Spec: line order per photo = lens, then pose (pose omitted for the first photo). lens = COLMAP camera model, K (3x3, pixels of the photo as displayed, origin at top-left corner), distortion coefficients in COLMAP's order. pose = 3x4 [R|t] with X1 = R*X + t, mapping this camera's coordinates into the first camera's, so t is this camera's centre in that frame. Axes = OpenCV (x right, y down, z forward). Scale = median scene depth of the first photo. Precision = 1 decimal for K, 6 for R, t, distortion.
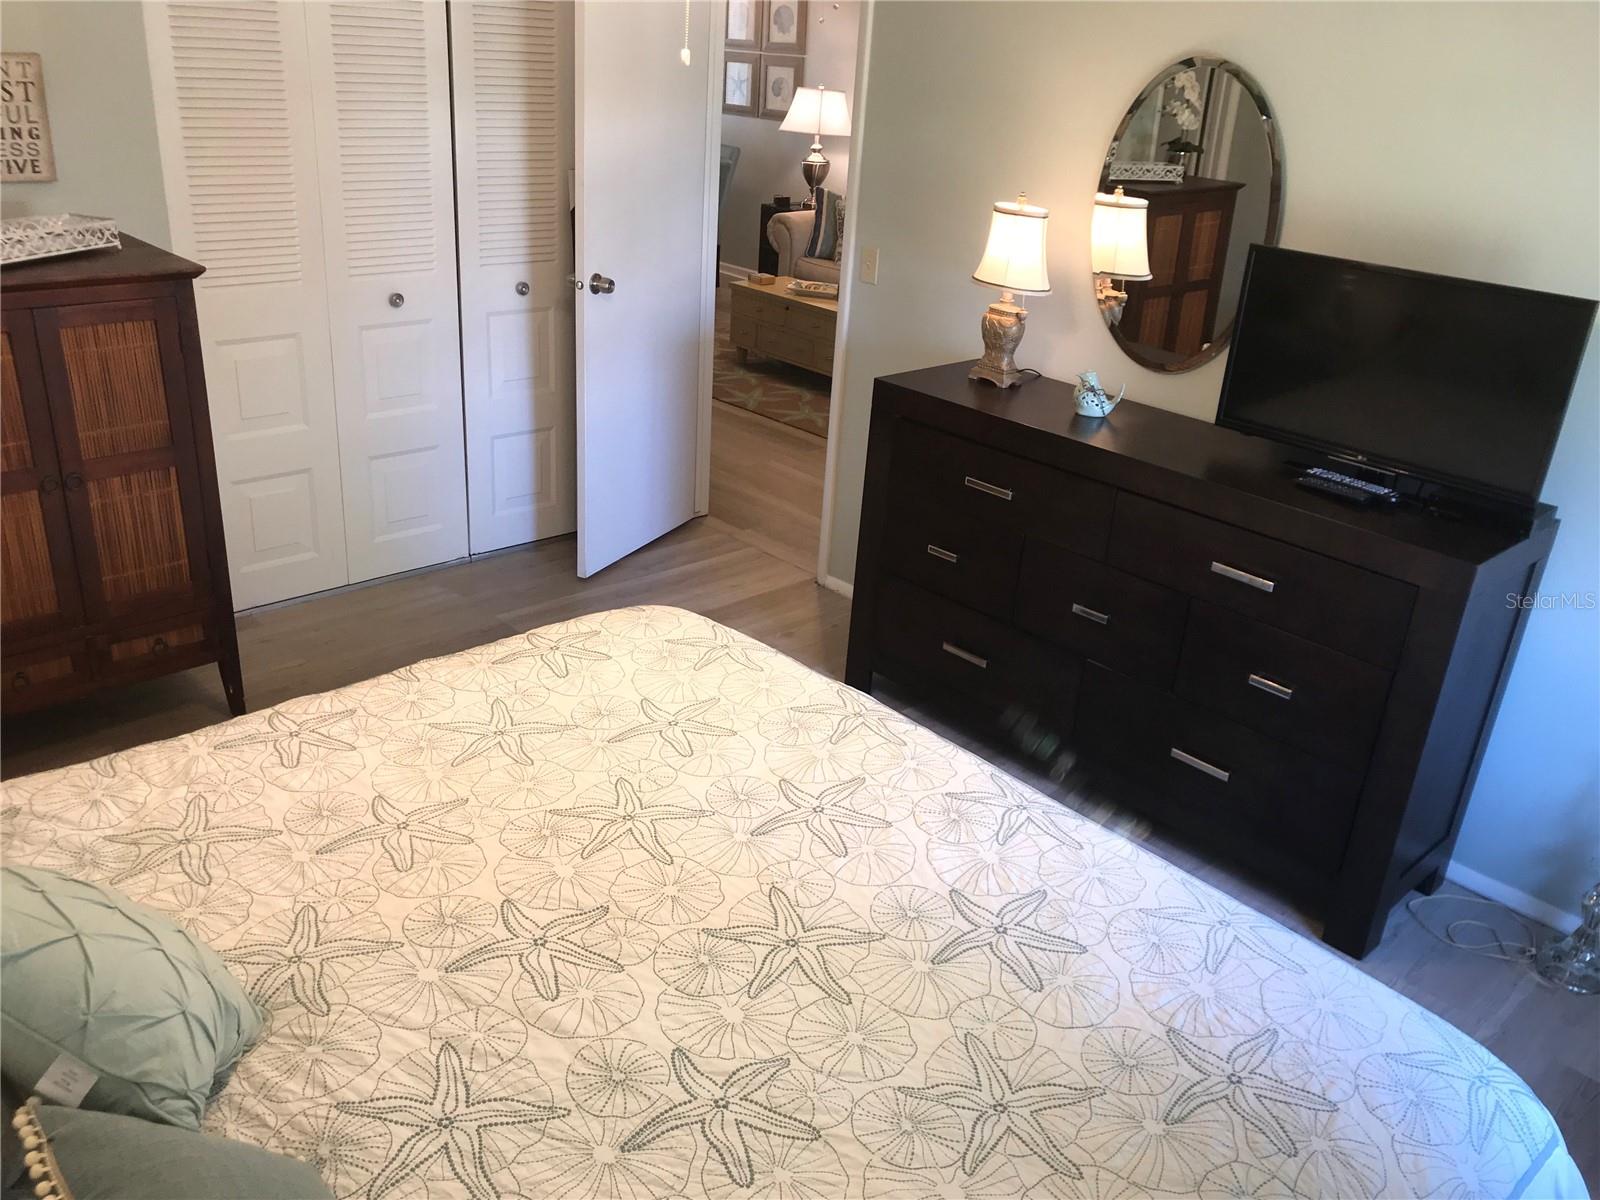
lens RADIAL K [[1318.5, 0, 793.6], [0, 1318.5, 596.6], [0, 0, 1]] dist [0.009427, -0.005469]
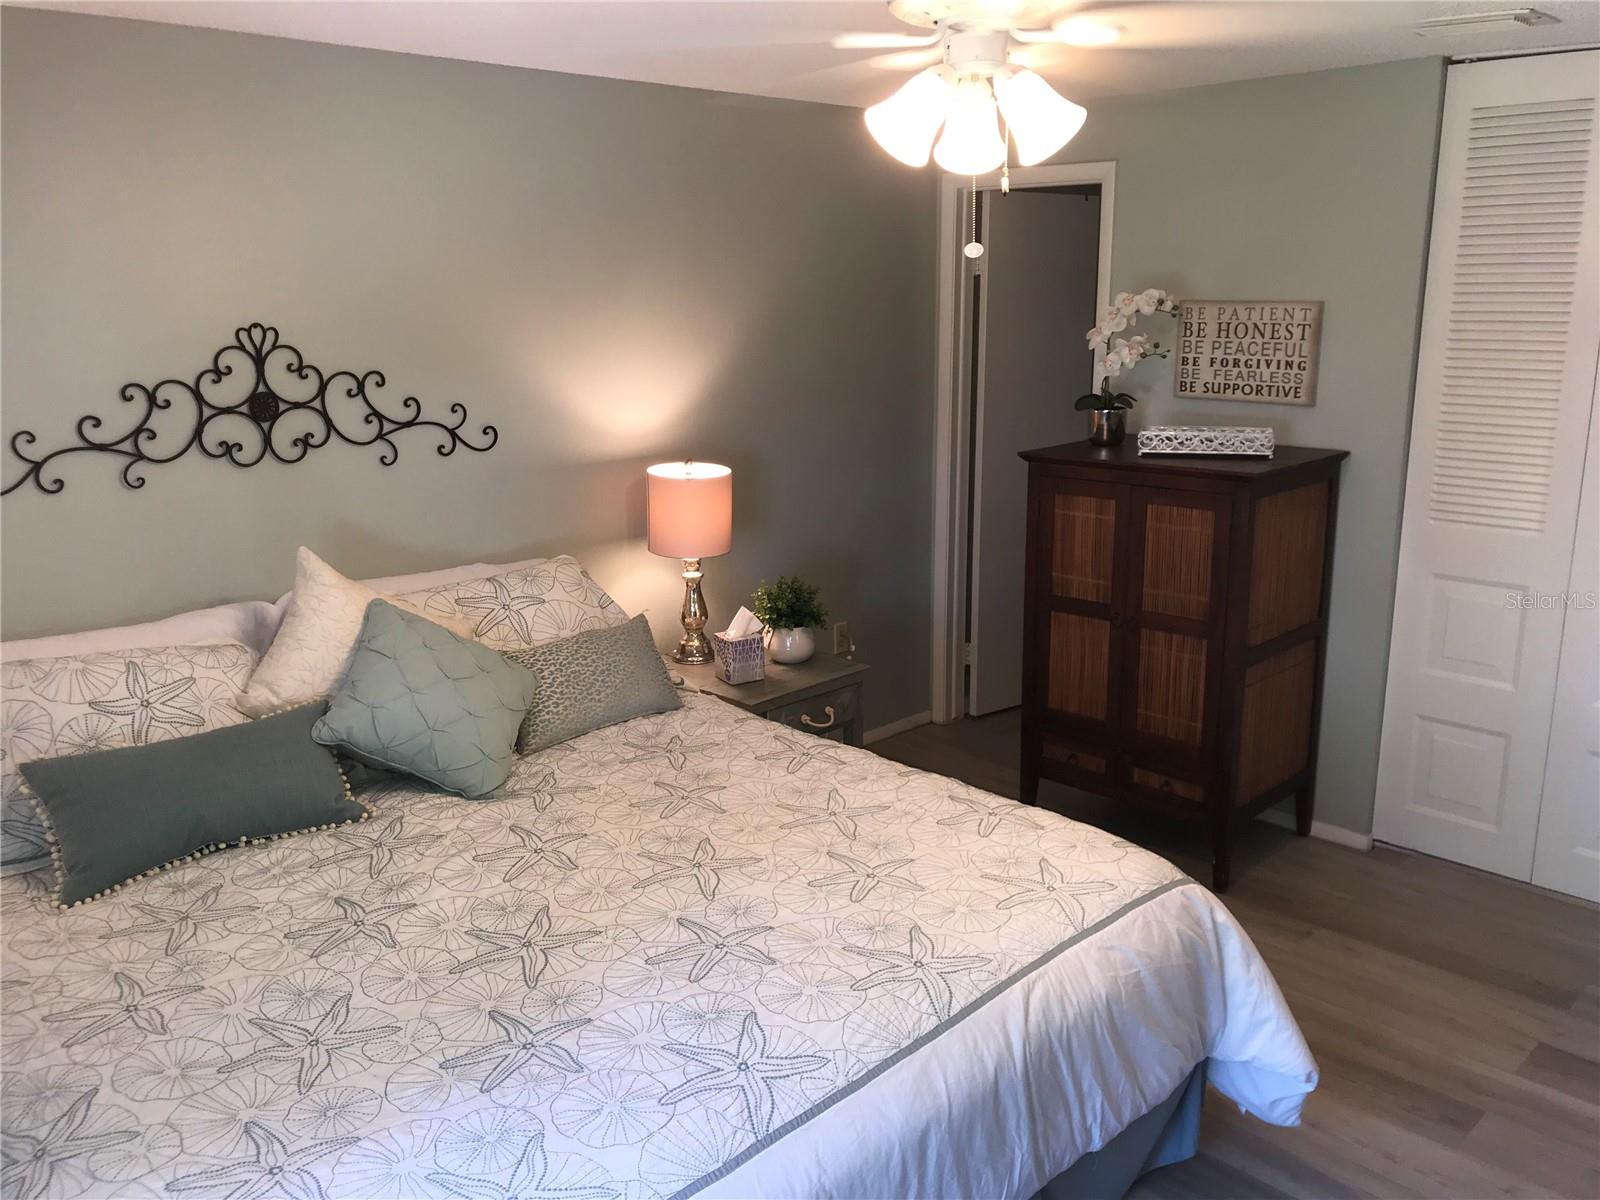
lens RADIAL K [[1318.5, 0, 793.6], [0, 1318.5, 596.6], [0, 0, 1]] dist [0.009427, -0.005469]
pose [[0.022896, 0.177415, -0.983870, 0.877473], [-0.392258, 0.906806, 0.154390, -0.234747], [0.919570, 0.382395, 0.090355, 0.780224]]
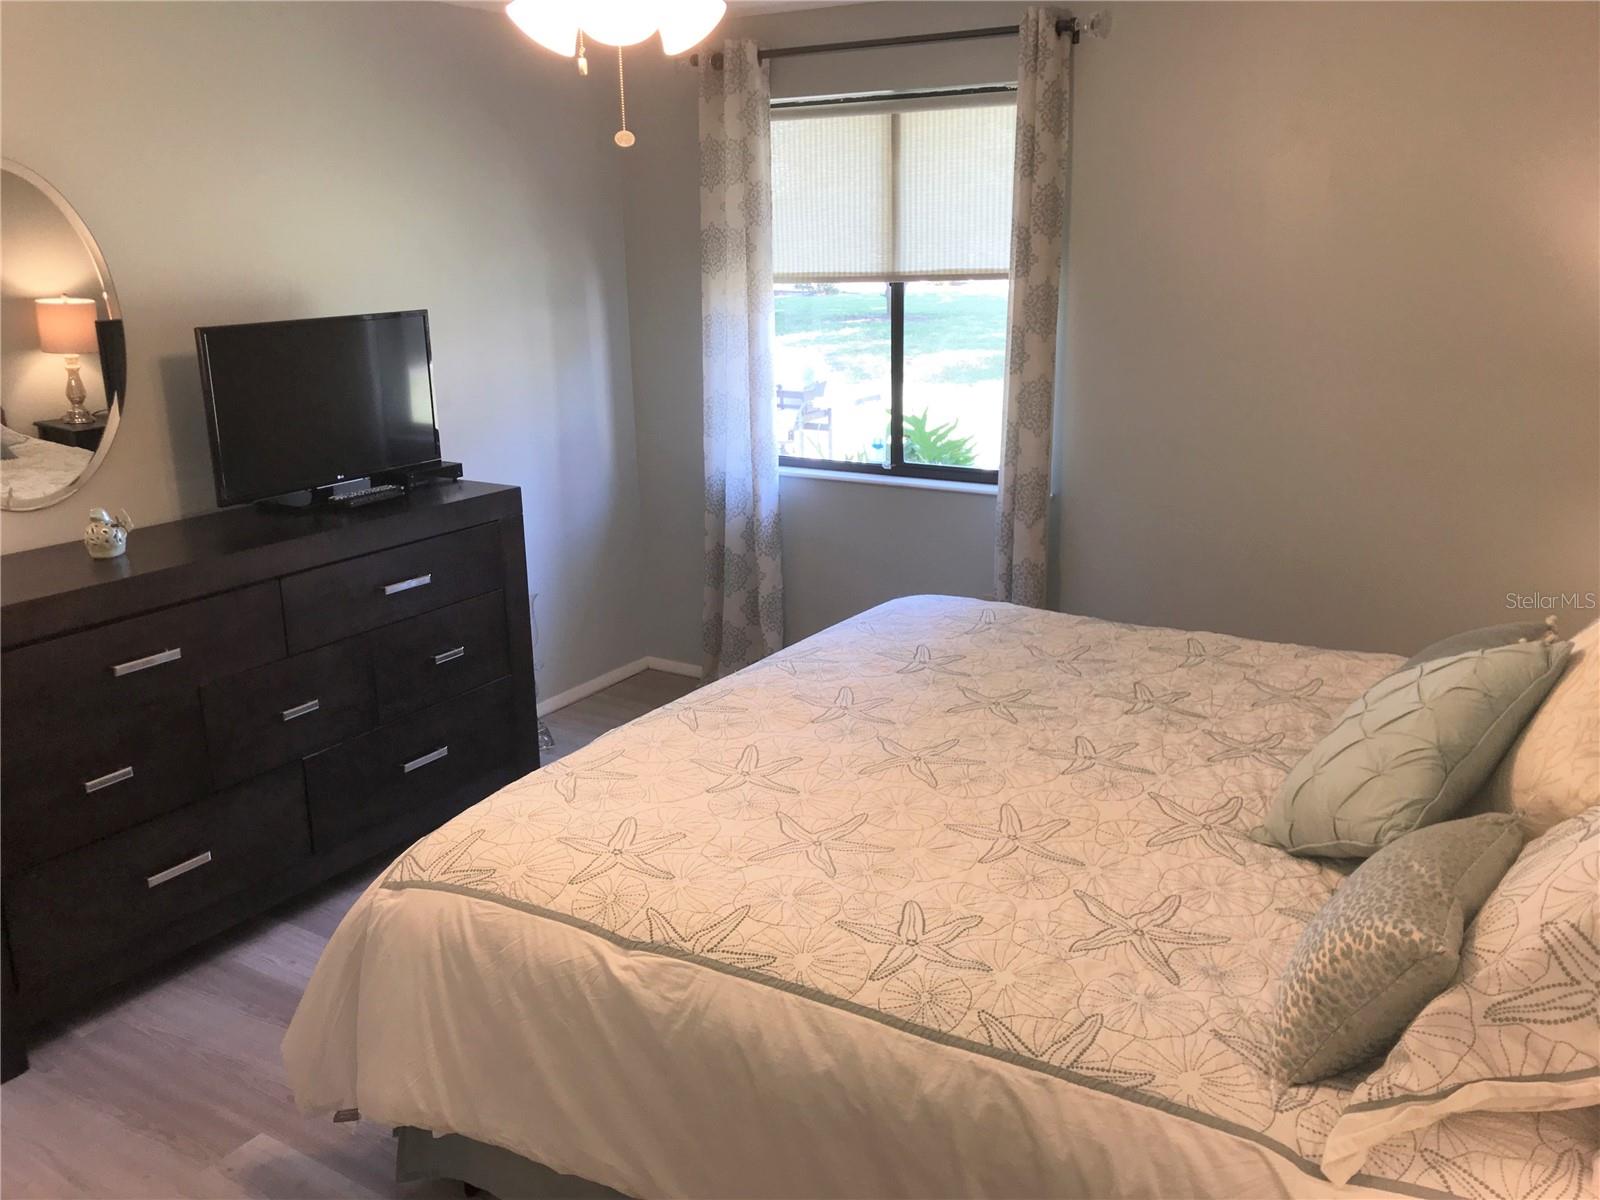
lens RADIAL K [[1318.8, 0, 786.1], [0, 1318.8, 601.3], [0, 0, 1]] dist [0.010045, 0.000035]
pose [[-0.248629, -0.316793, 0.915328, -1.003170], [0.397113, 0.828590, 0.394640, -0.408989], [-0.883451, 0.461608, -0.080209, 1.003333]]
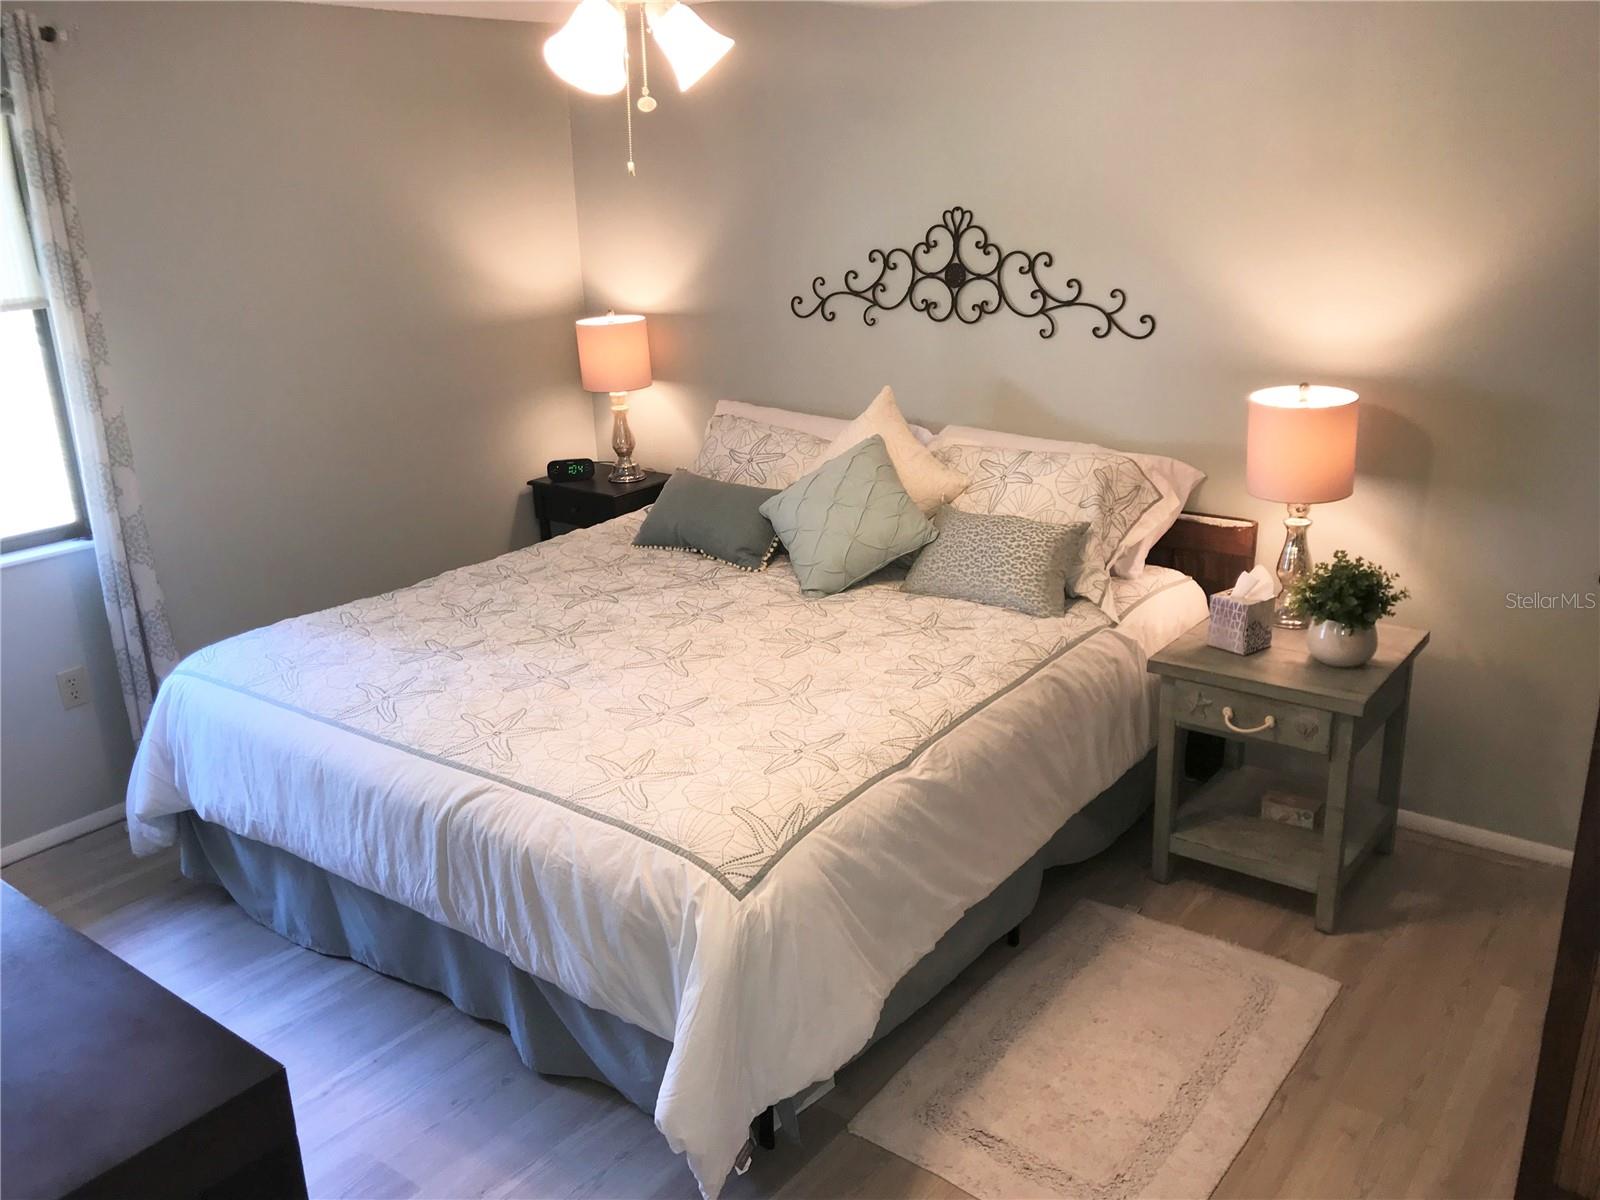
lens RADIAL K [[1298.0, 0, 789.9], [0, 1298.0, 606.0], [0, 0, 1]] dist [0.071825, -0.081068]
pose [[-0.988038, 0.023263, -0.152447, -0.031810], [-0.084210, 0.746765, 0.659735, -0.769102], [0.129189, 0.664681, -0.735873, 1.835436]]
